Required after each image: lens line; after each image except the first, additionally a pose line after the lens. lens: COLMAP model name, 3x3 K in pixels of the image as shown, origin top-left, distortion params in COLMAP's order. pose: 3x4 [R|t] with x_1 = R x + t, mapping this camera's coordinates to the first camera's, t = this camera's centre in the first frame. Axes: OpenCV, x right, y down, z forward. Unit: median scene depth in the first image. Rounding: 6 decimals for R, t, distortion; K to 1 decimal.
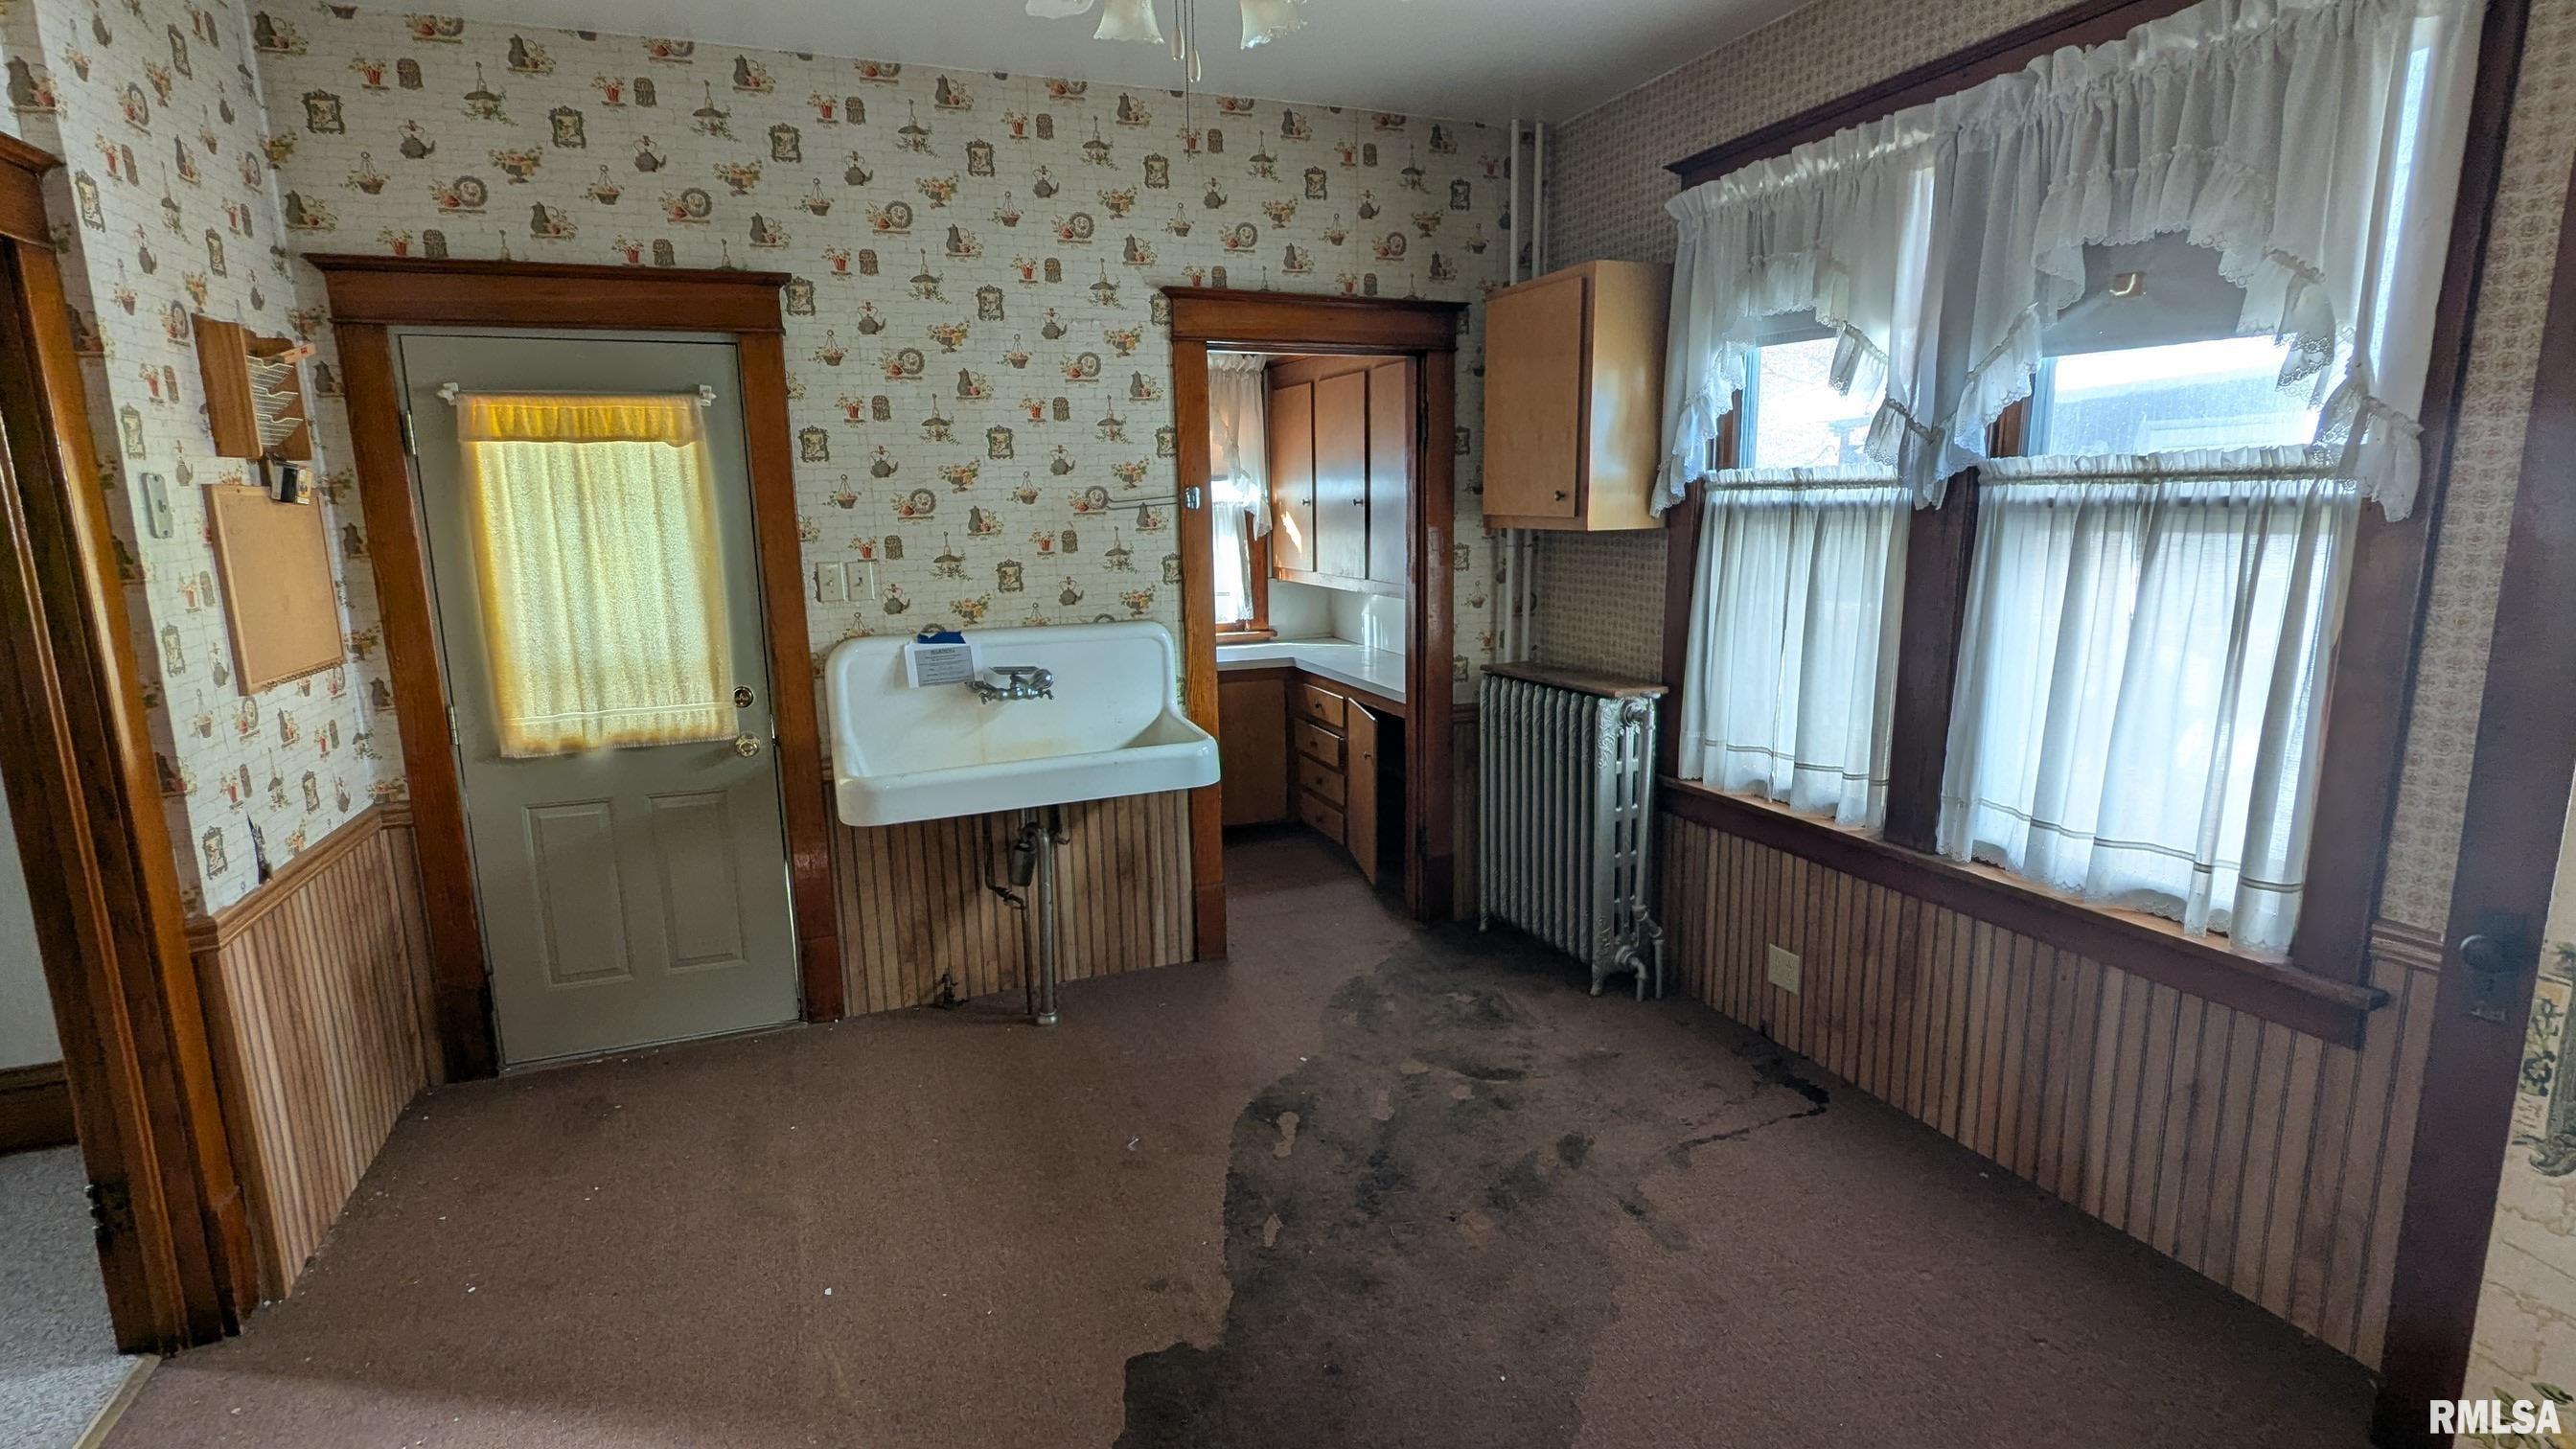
lens RADIAL K [[1214.5, 0, 1293.5], [0, 1214.5, 724.6], [0, 0, 1]] dist [0.004660, -0.000064]
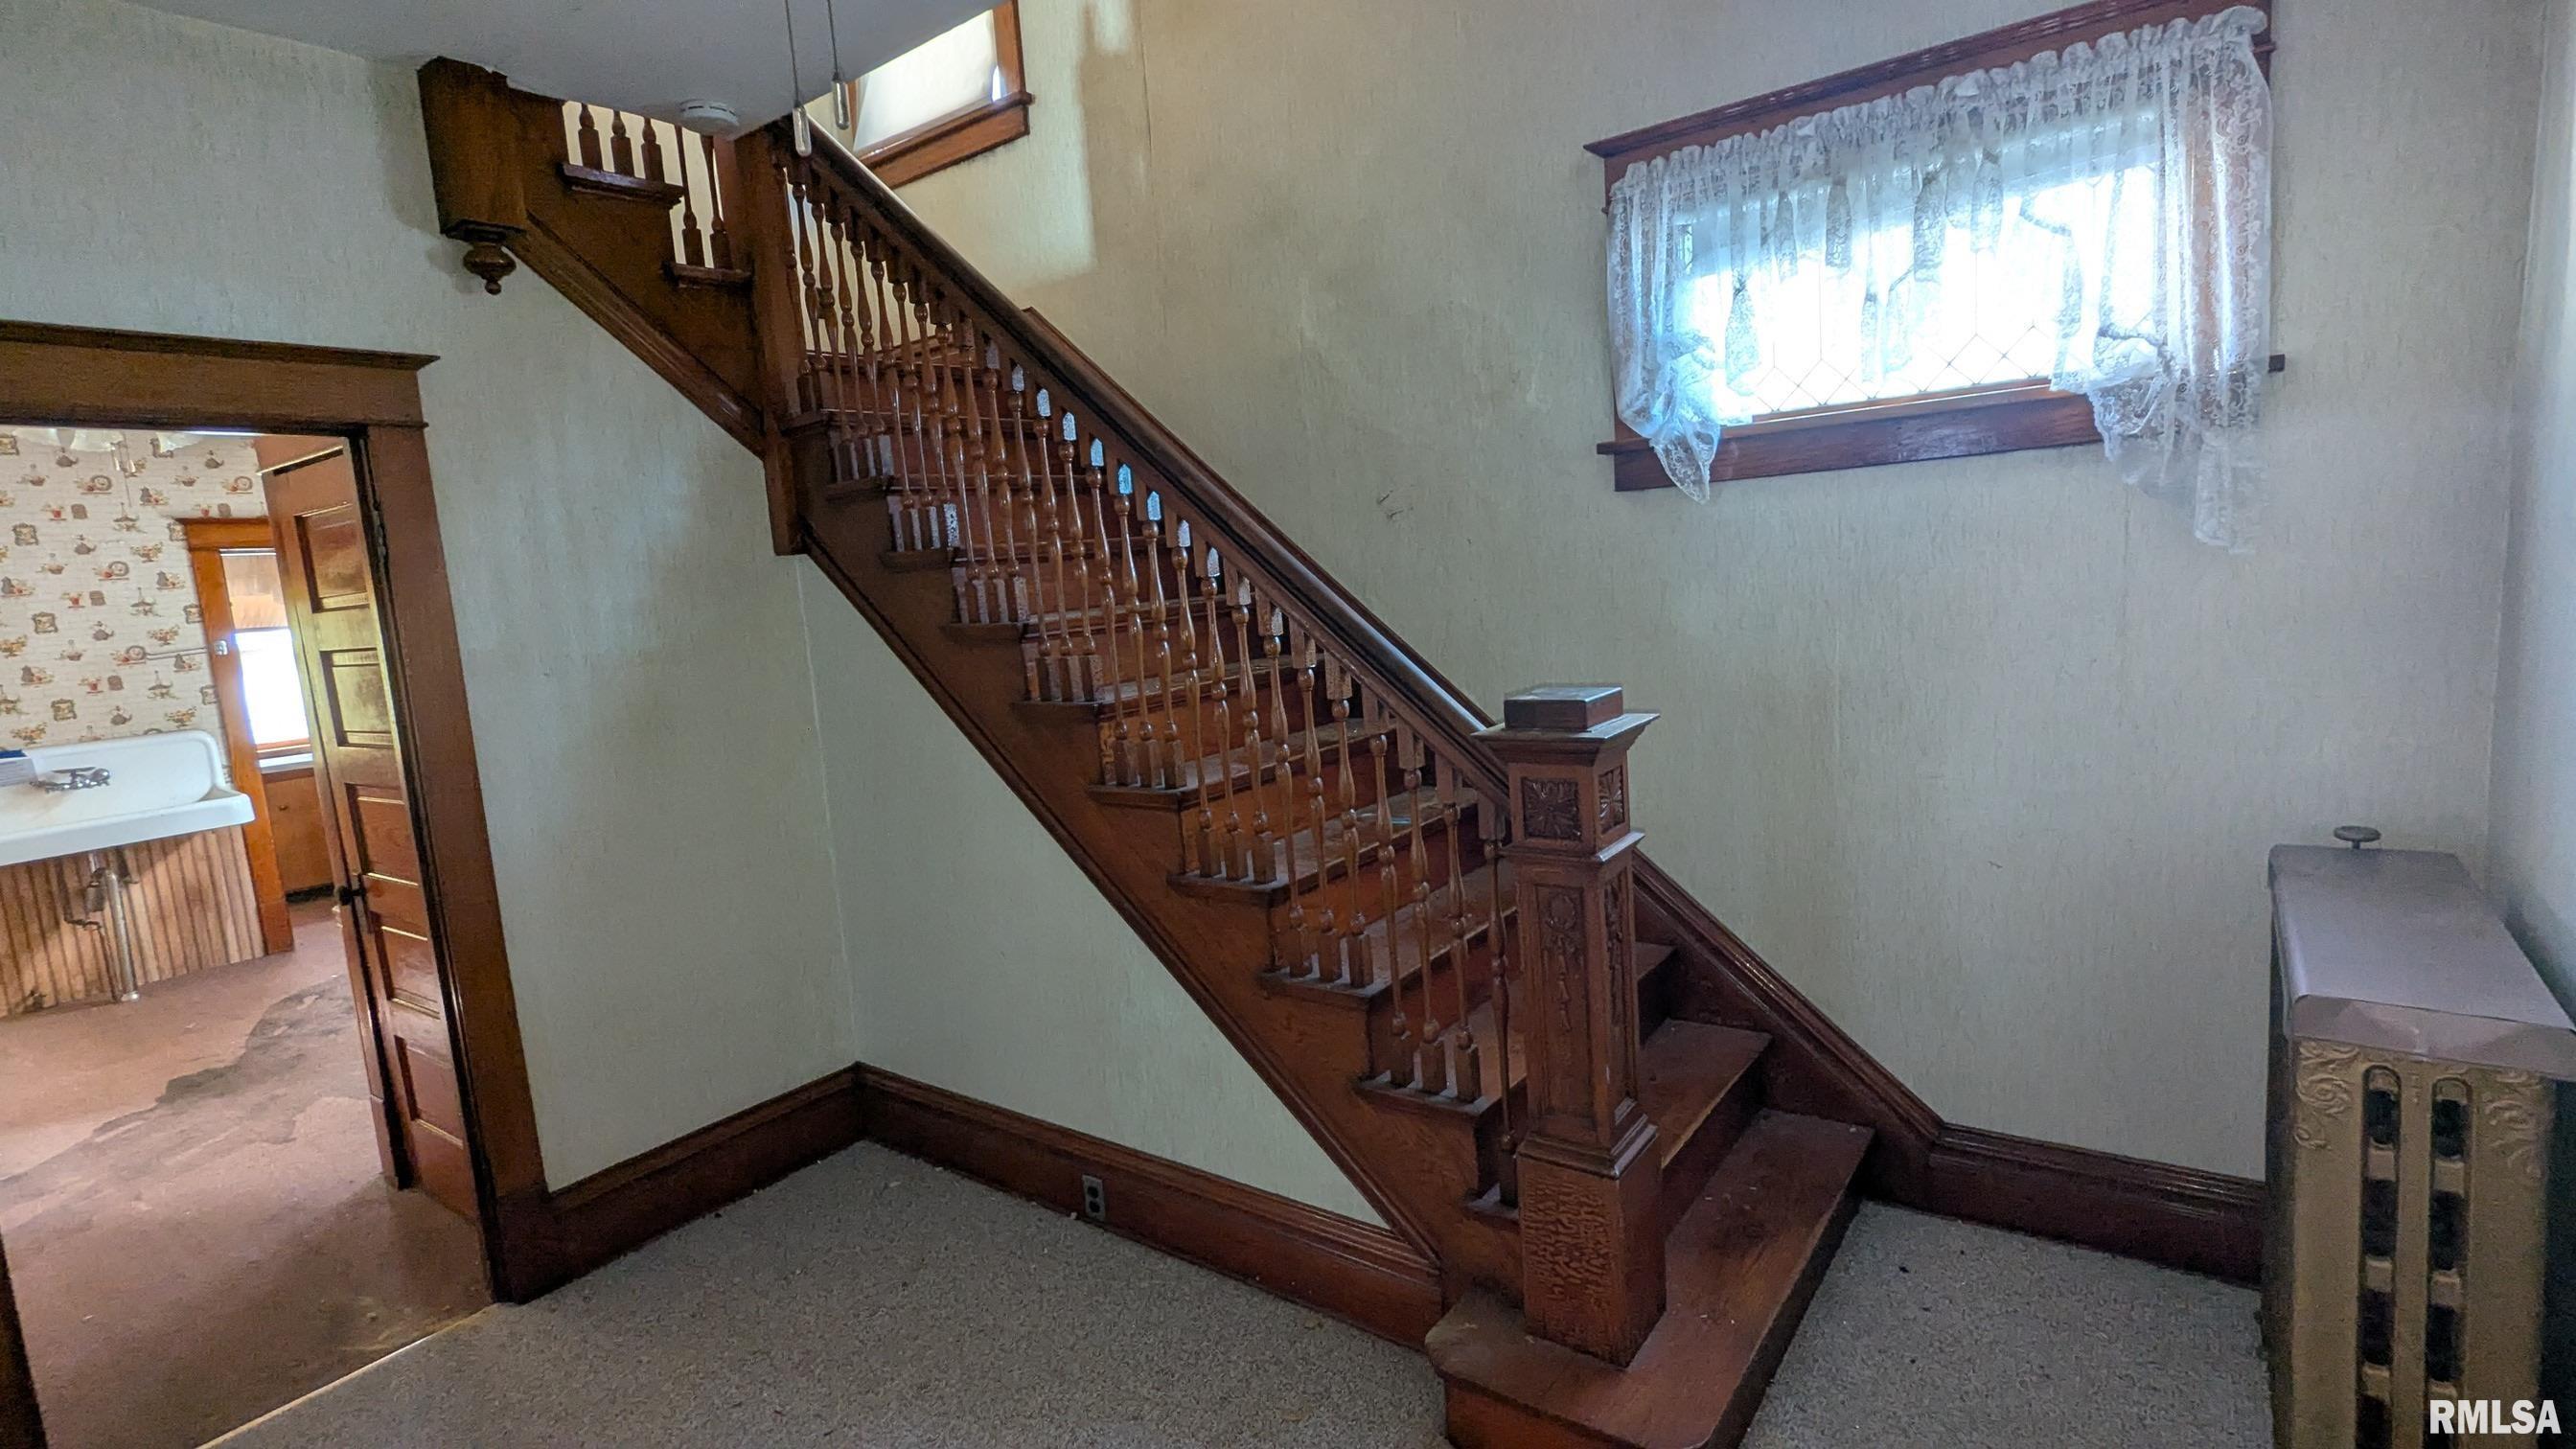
lens RADIAL K [[1214.5, 0, 1282.8], [0, 1214.5, 718.0], [0, 0, 1]] dist [0.004660, -0.000064]
pose [[0.850768, -0.113325, 0.513178, 0.266540], [0.162424, 0.985367, -0.051676, 0.205363], [-0.499812, 0.127317, 0.856725, -1.016336]]
